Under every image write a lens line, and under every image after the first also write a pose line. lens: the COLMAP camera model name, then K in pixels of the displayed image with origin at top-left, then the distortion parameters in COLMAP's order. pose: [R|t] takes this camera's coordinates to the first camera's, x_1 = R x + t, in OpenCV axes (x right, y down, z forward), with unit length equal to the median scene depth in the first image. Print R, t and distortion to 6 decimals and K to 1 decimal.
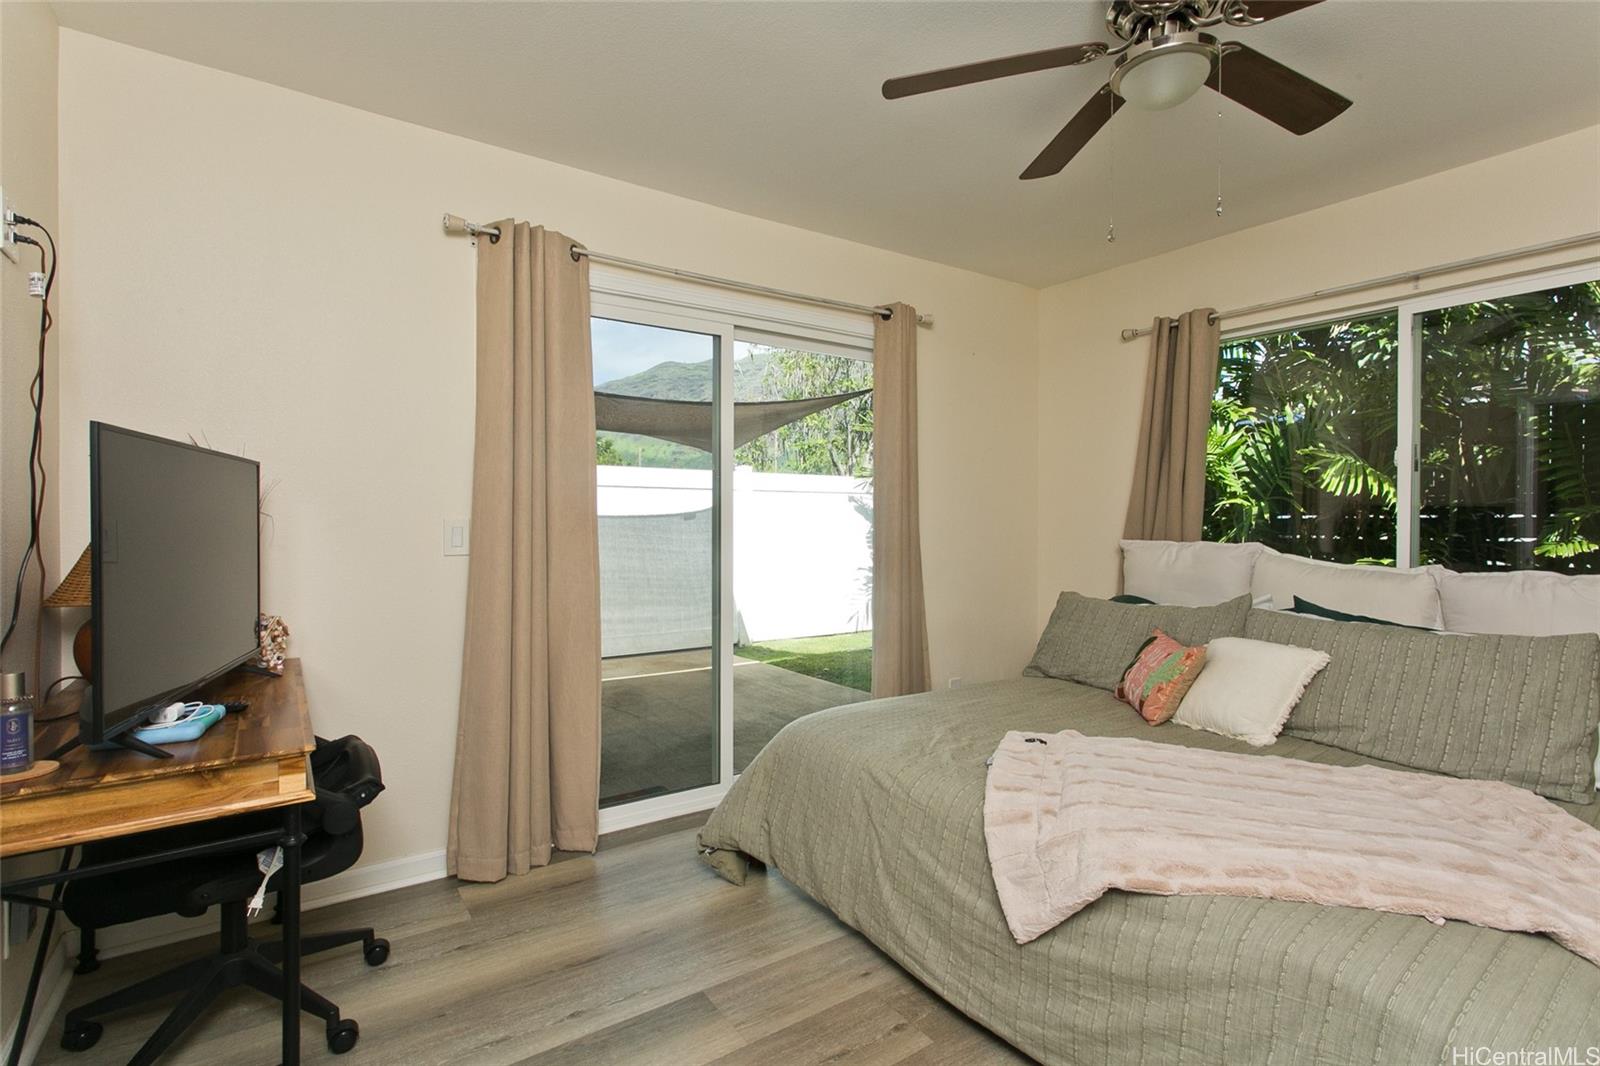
lens RADIAL K [[765.3, 0, 800.0], [0, 765.3, 533.0], [0, 0, 1]] dist [0.016577, 0.000113]
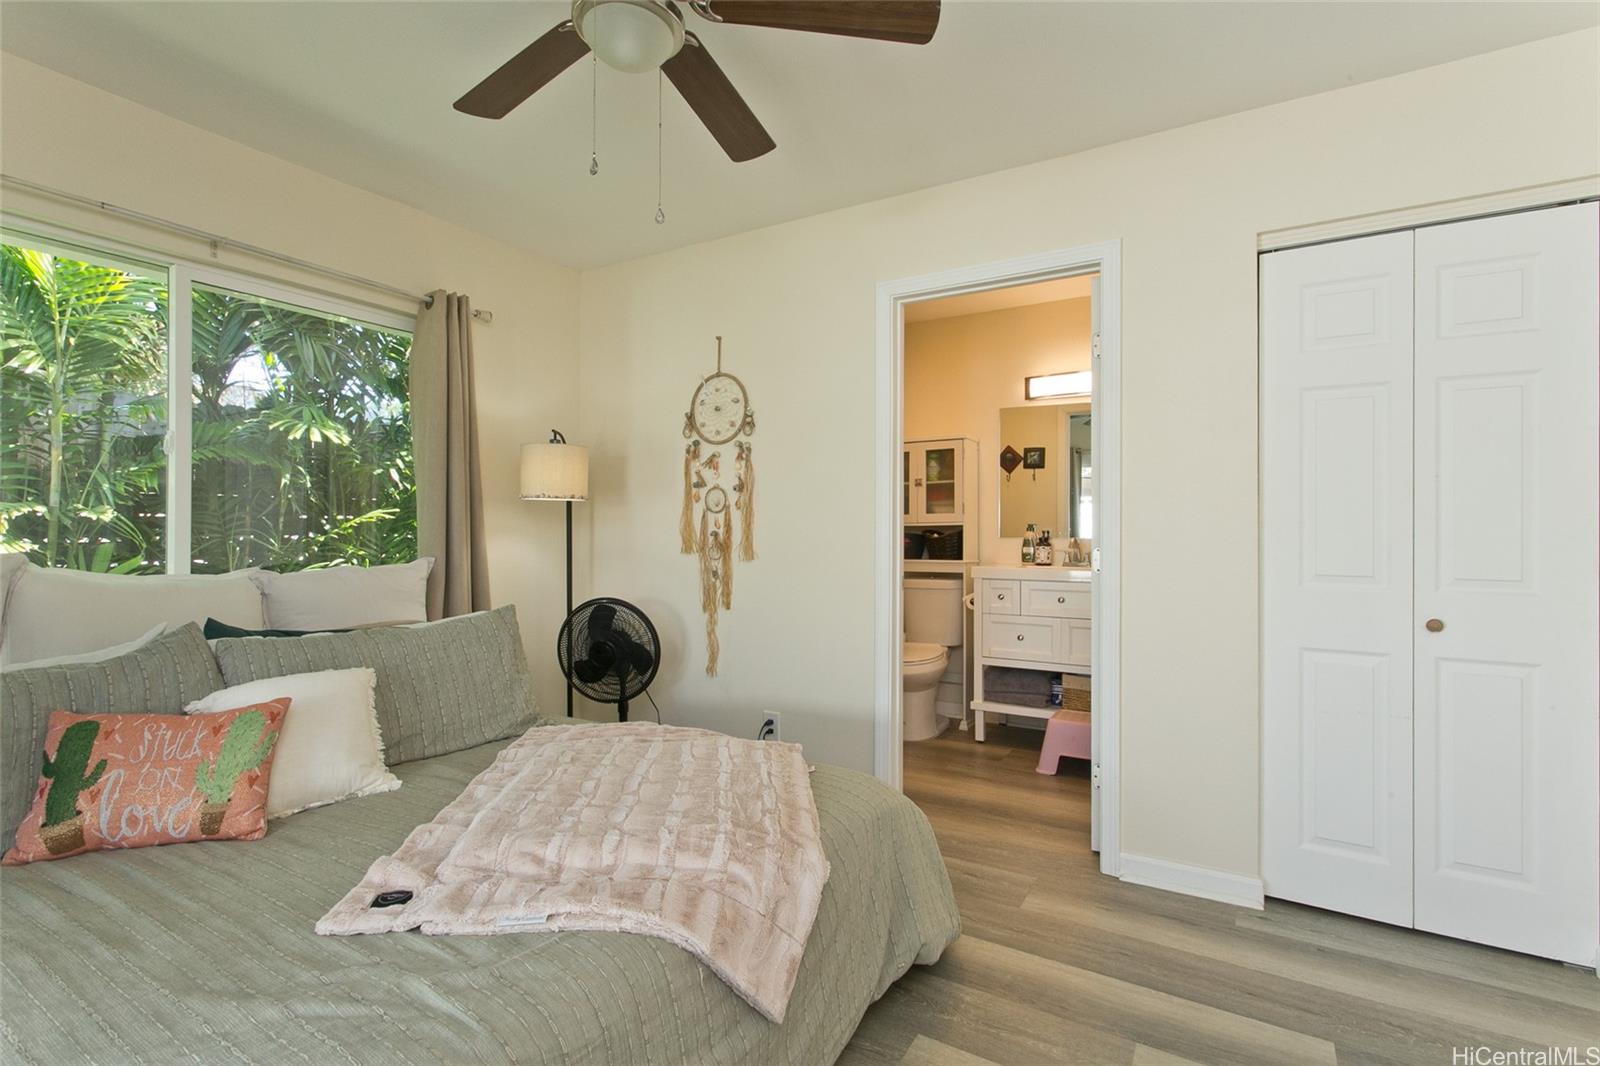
lens RADIAL K [[765.3, 0, 800.0], [0, 765.3, 533.0], [0, 0, 1]] dist [0.016577, 0.000113]
pose [[-0.417297, -0.025300, 0.908418, -0.332001], [0.003200, 0.999565, 0.029309, -0.027416], [-0.908764, 0.015138, -0.417035, 0.875899]]
